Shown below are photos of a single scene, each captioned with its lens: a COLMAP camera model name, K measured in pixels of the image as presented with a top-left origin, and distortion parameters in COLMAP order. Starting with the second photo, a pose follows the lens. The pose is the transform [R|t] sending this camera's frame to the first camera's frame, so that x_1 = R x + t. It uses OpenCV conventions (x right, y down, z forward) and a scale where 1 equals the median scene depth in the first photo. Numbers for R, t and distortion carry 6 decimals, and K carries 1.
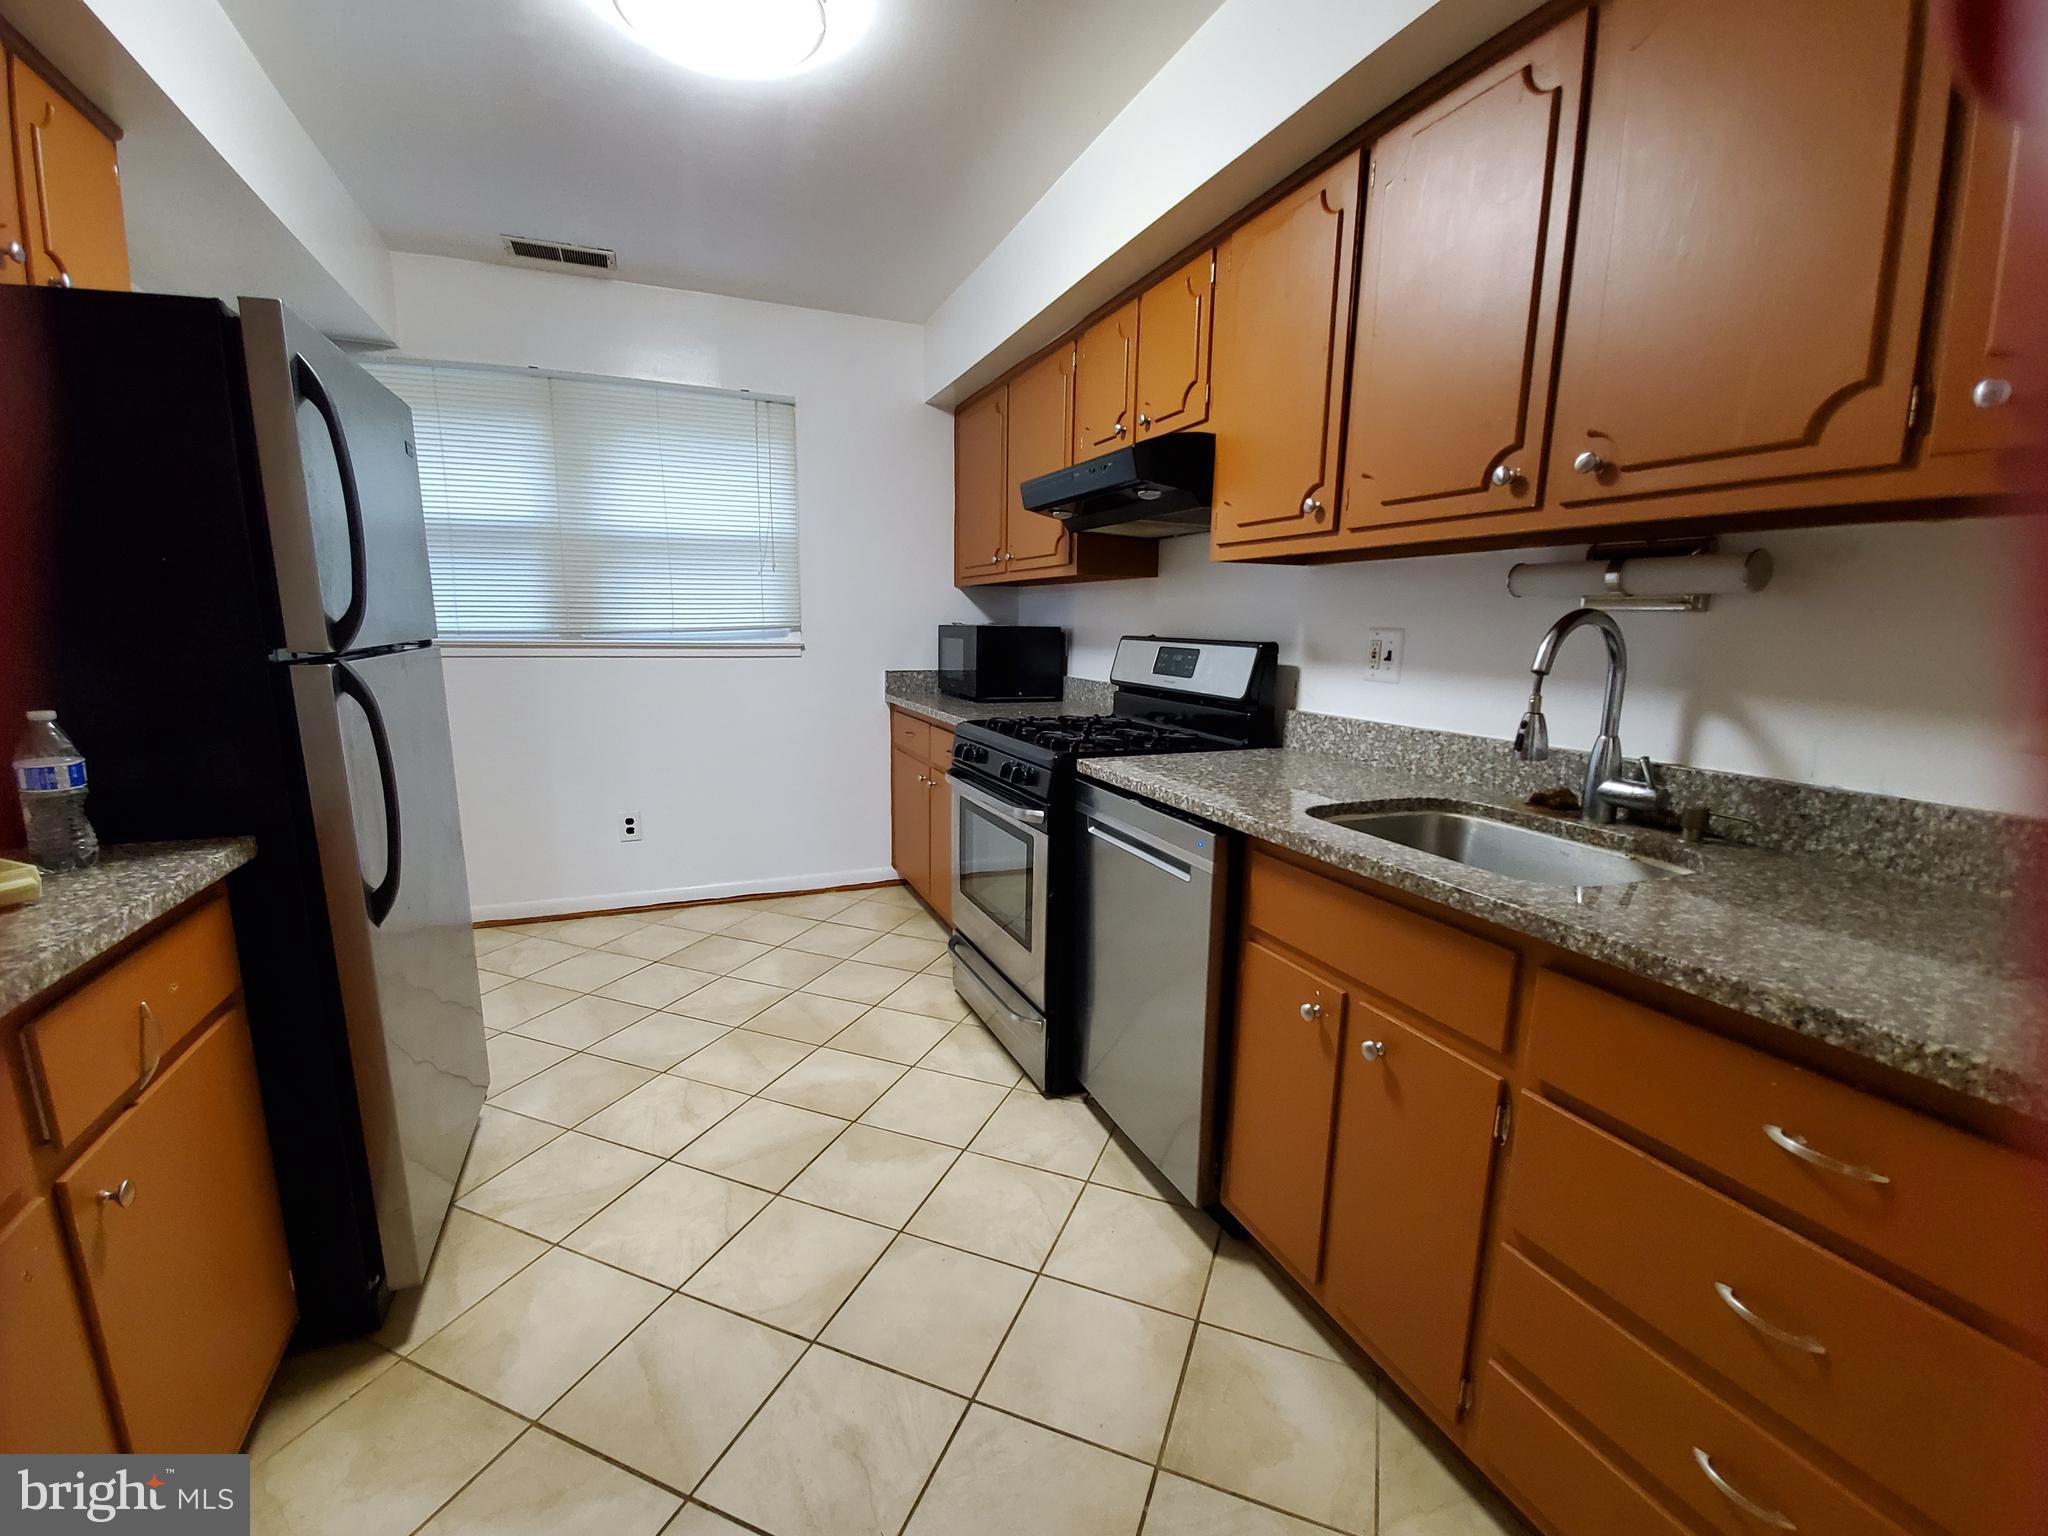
lens RADIAL K [[890.6, 0, 1021.3], [0, 890.6, 780.3], [0, 0, 1]] dist [-0.001903, -0.007745]
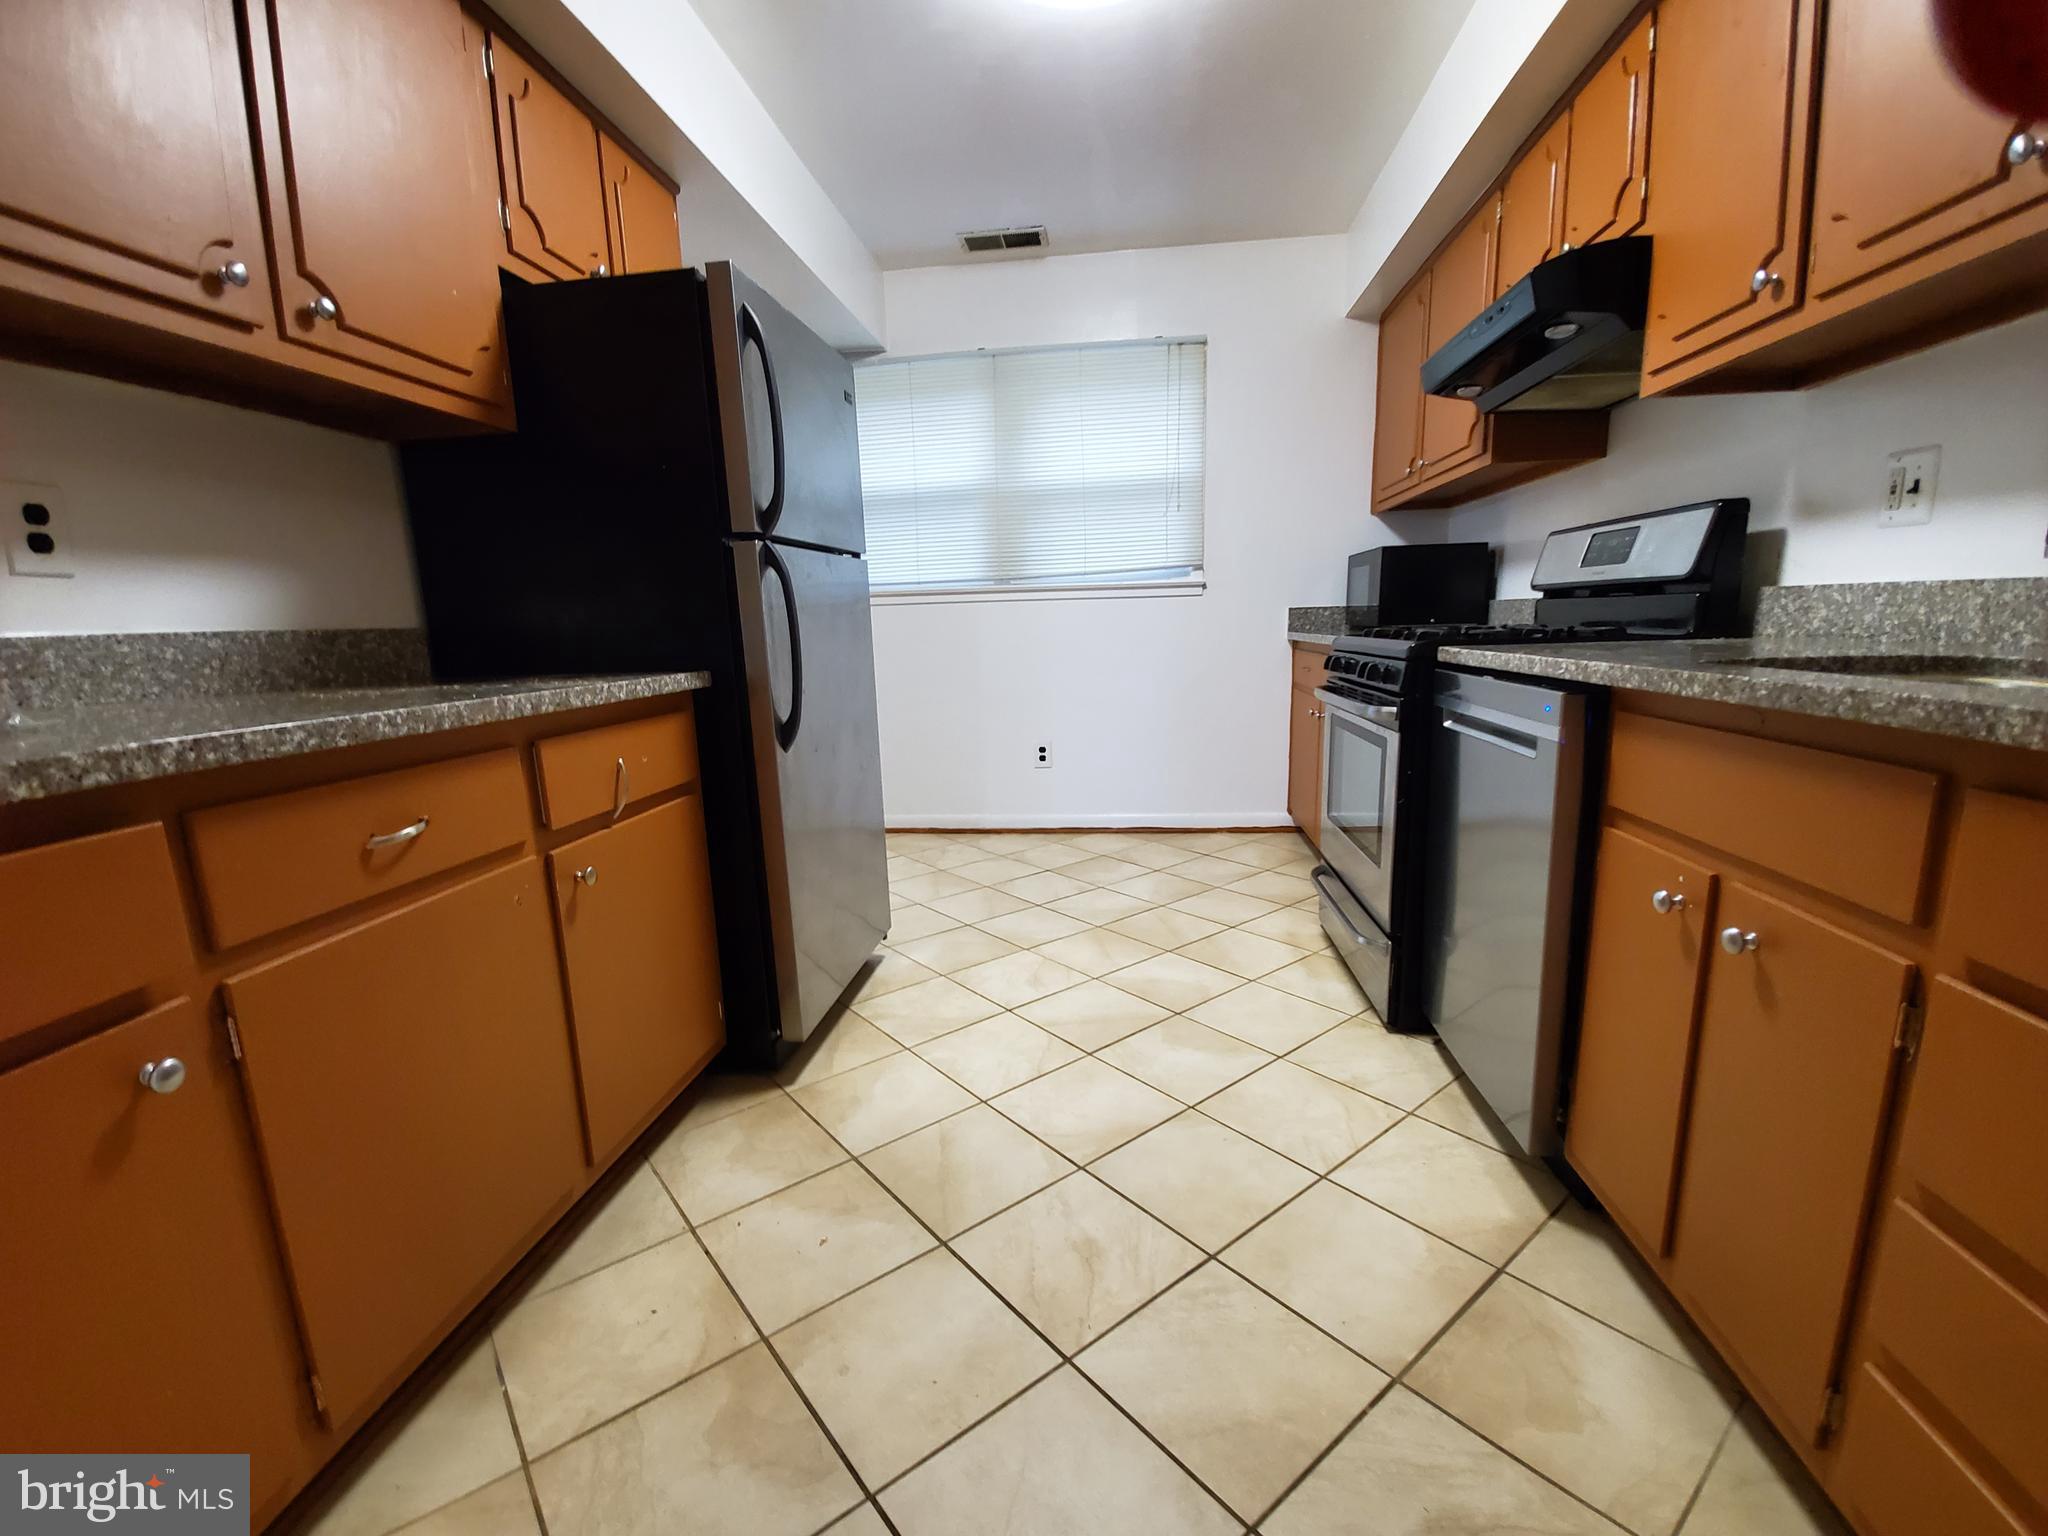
lens RADIAL K [[890.6, 0, 1009.6], [0, 890.6, 781.7], [0, 0, 1]] dist [-0.001903, -0.007745]
pose [[0.867660, 0.054474, -0.494165, 0.150182], [-0.049640, 0.998504, 0.022911, 0.122609], [0.494674, 0.004651, 0.869066, 0.029456]]
